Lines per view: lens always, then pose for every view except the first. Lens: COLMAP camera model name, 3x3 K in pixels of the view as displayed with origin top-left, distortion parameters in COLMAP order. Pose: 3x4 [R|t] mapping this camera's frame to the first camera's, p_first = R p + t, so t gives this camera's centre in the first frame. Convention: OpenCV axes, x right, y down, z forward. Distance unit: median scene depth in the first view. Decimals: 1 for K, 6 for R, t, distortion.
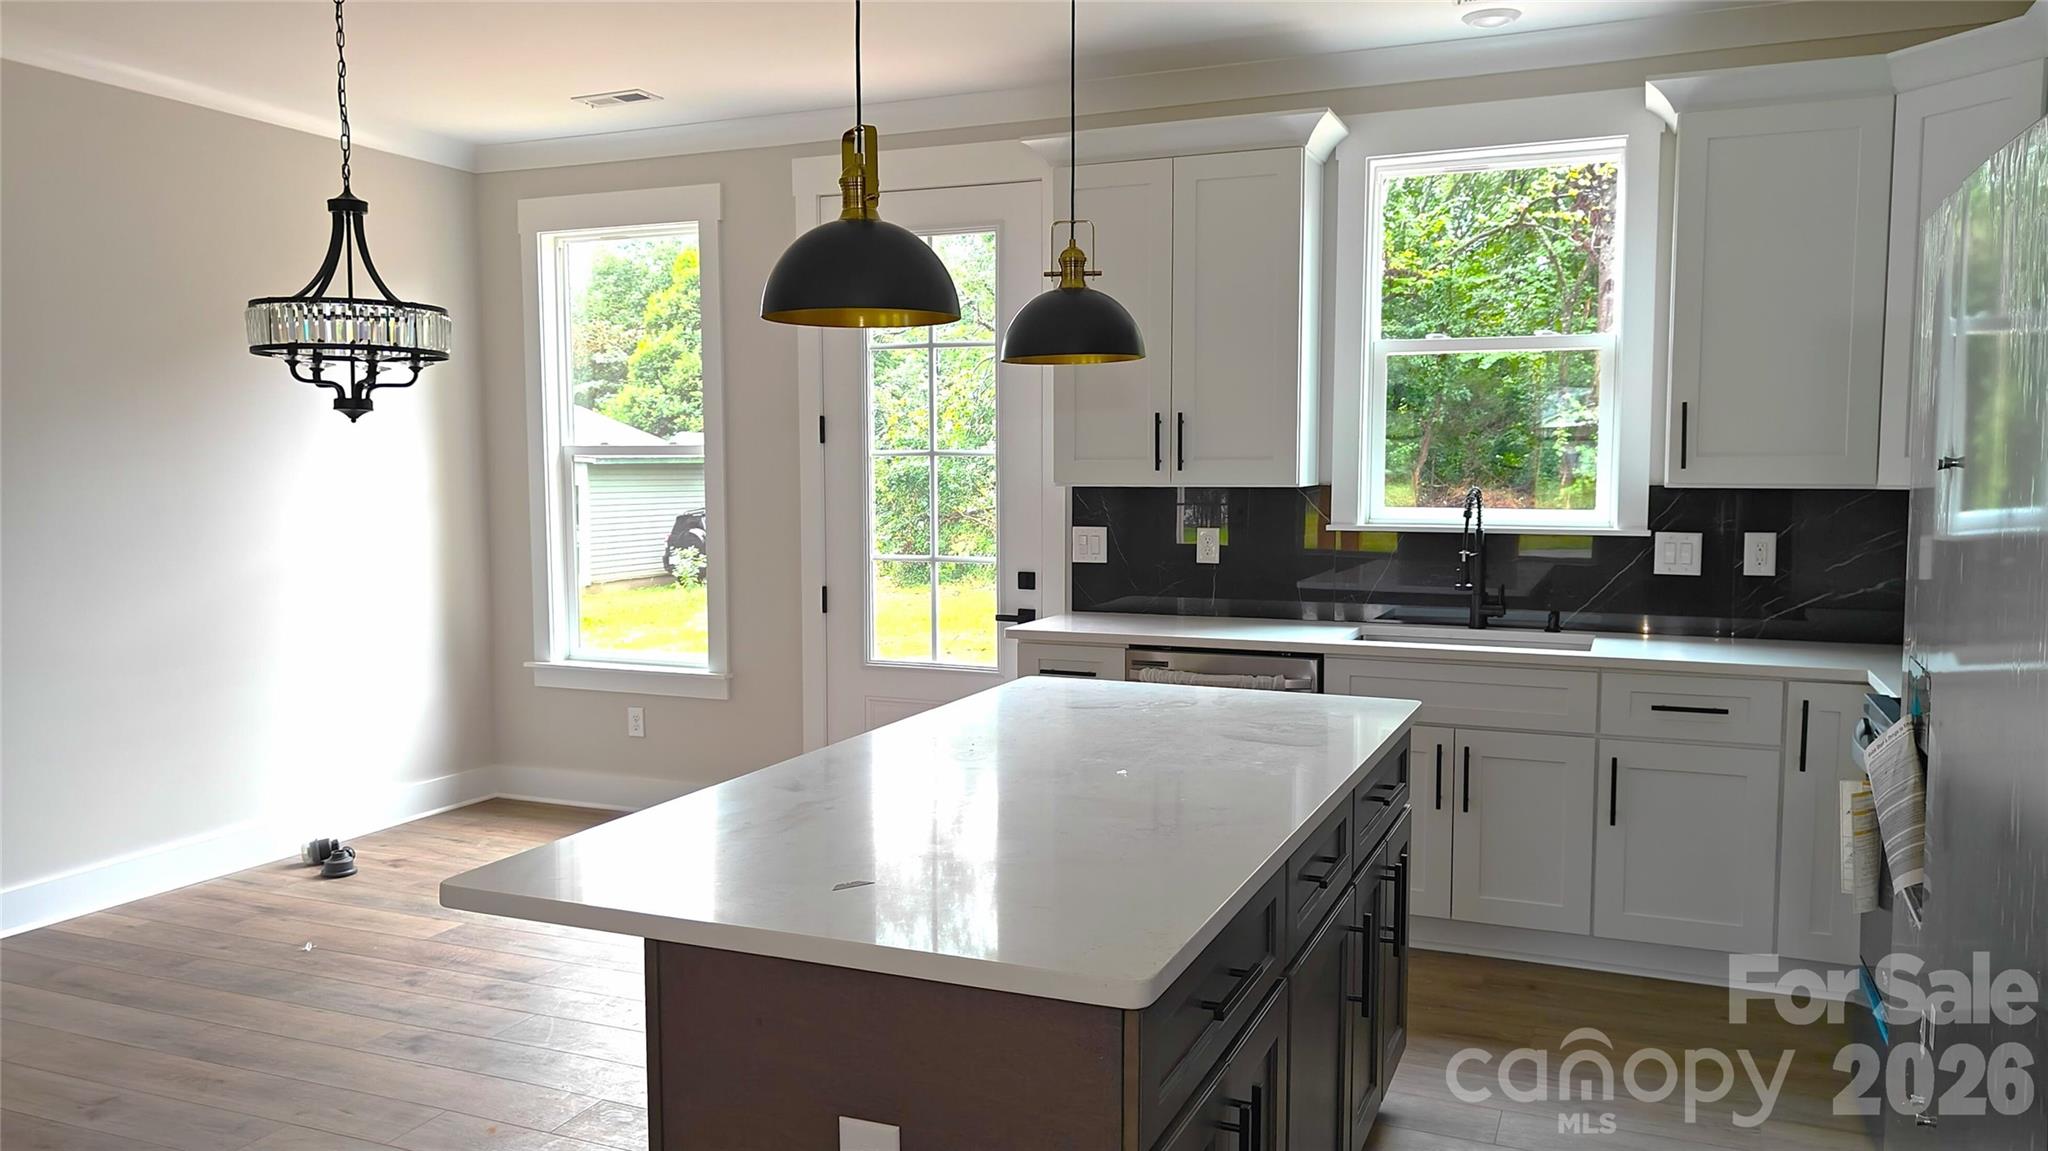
lens RADIAL K [[1508.4, 0, 1032.7], [0, 1508.4, 579.9], [0, 0, 1]] dist [0.052107, -0.051976]
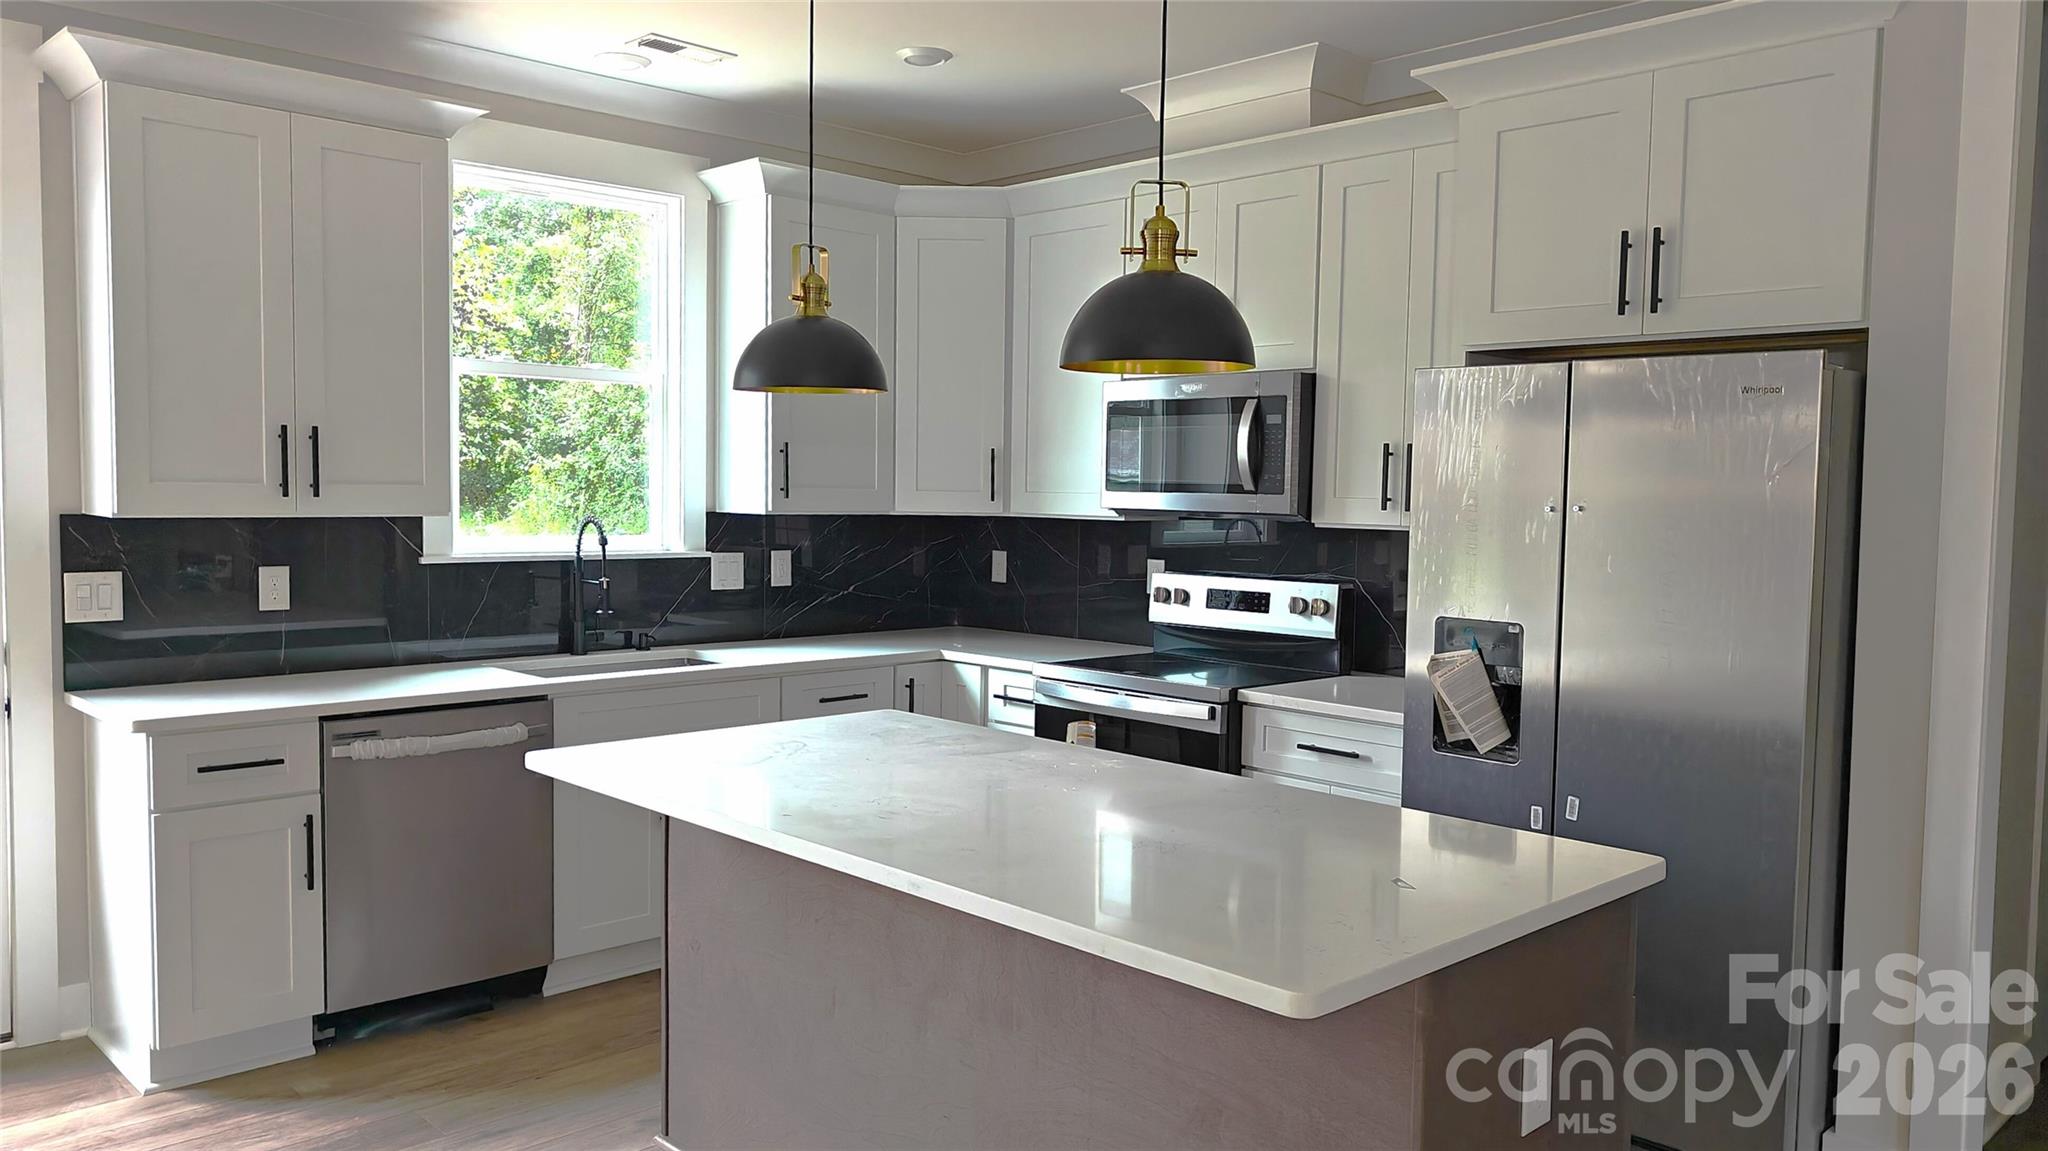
lens RADIAL K [[1508.4, 0, 1032.7], [0, 1508.4, 579.9], [0, 0, 1]] dist [0.052107, -0.051976]
pose [[0.388102, -0.051488, 0.920177, -0.533191], [0.057111, 0.997863, 0.031748, -0.033274], [-0.919845, 0.040230, 0.390213, 0.339086]]
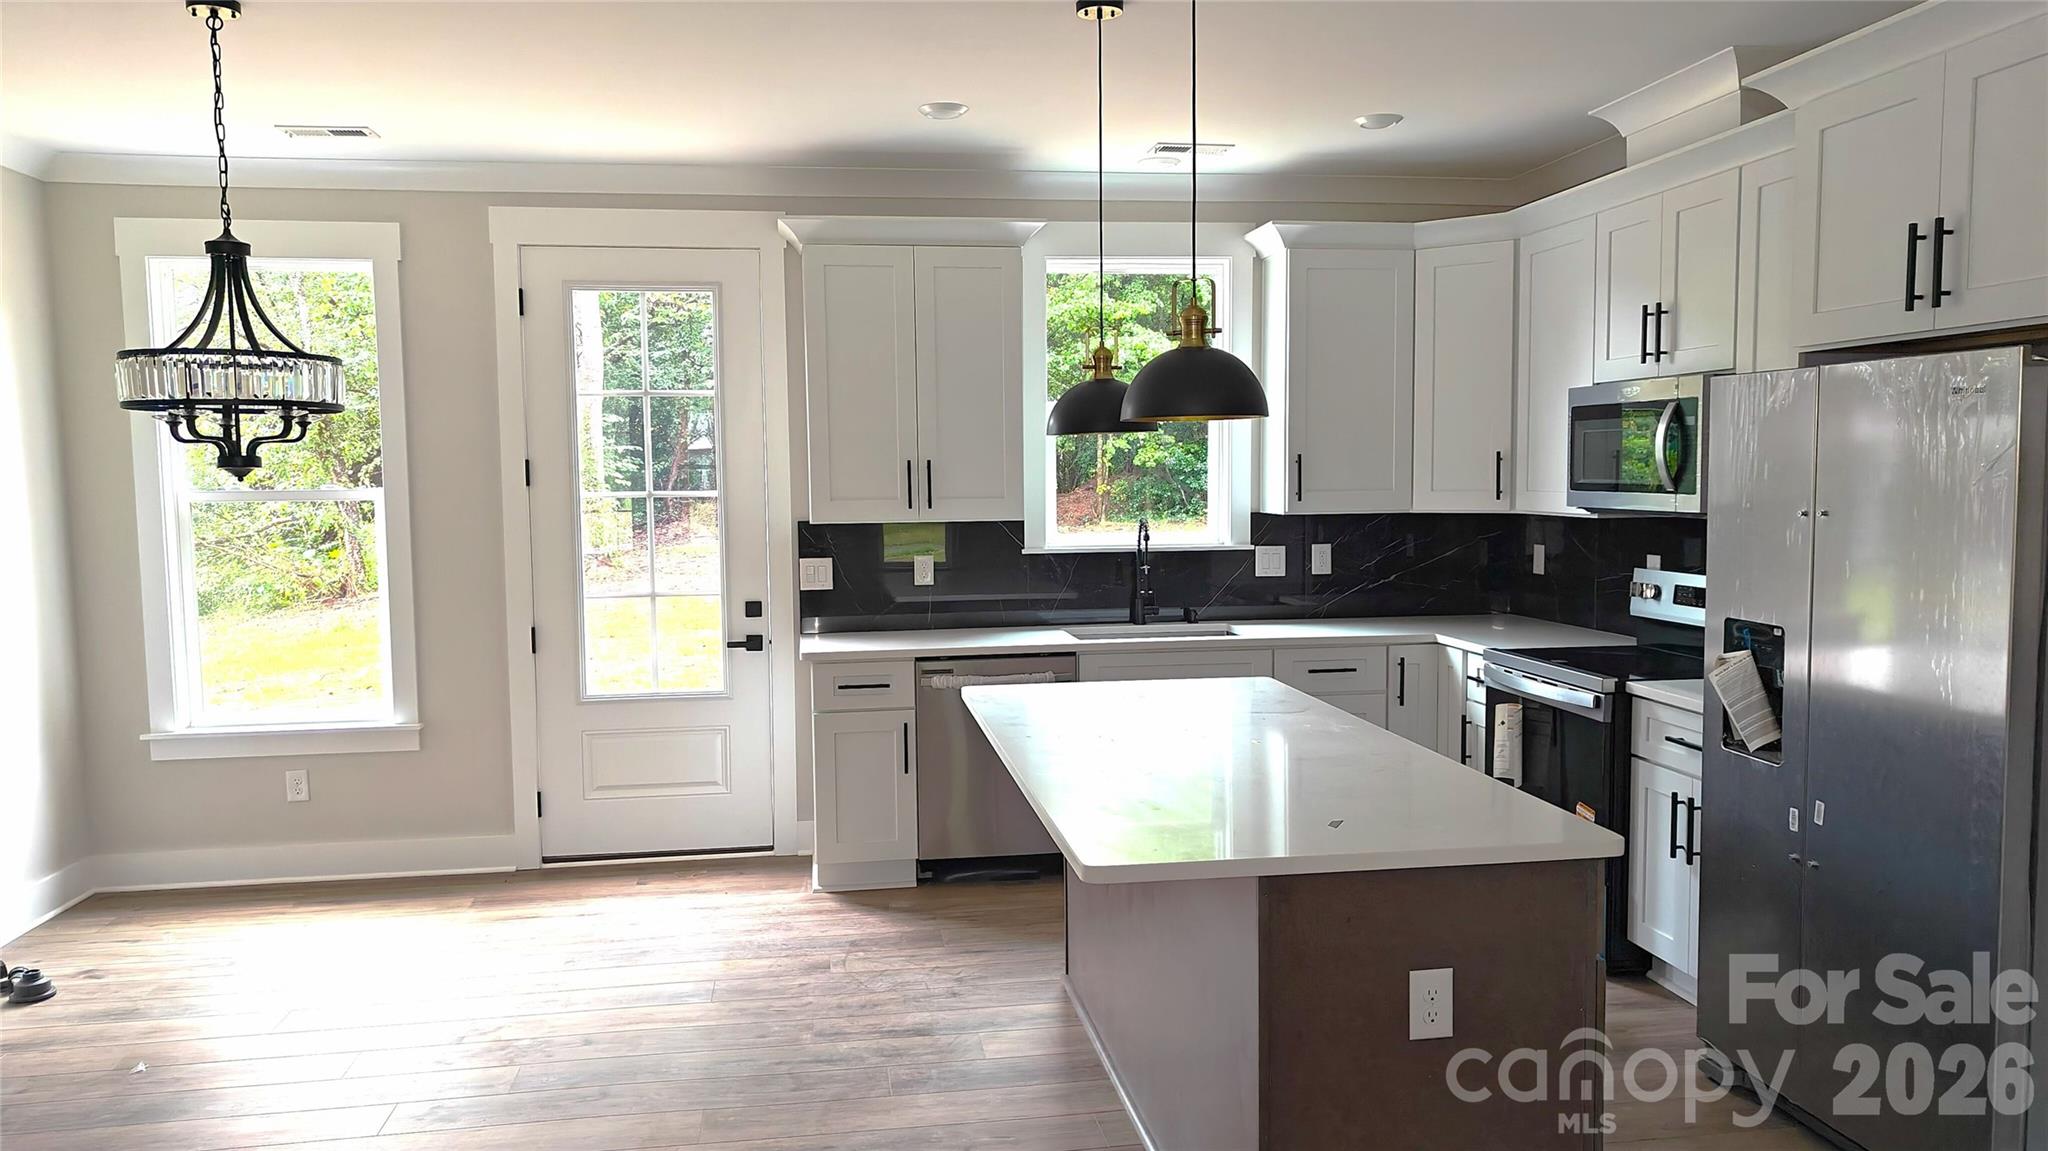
lens RADIAL K [[1443.5, 0, 1021.7], [0, 1443.5, 578.6], [0, 0, 1]] dist [0.047121, -0.000884]
pose [[0.852688, -0.048680, 0.520147, -0.453825], [0.051908, 0.998617, 0.008366, -0.023988], [-0.519835, 0.019866, 0.854036, -0.009996]]
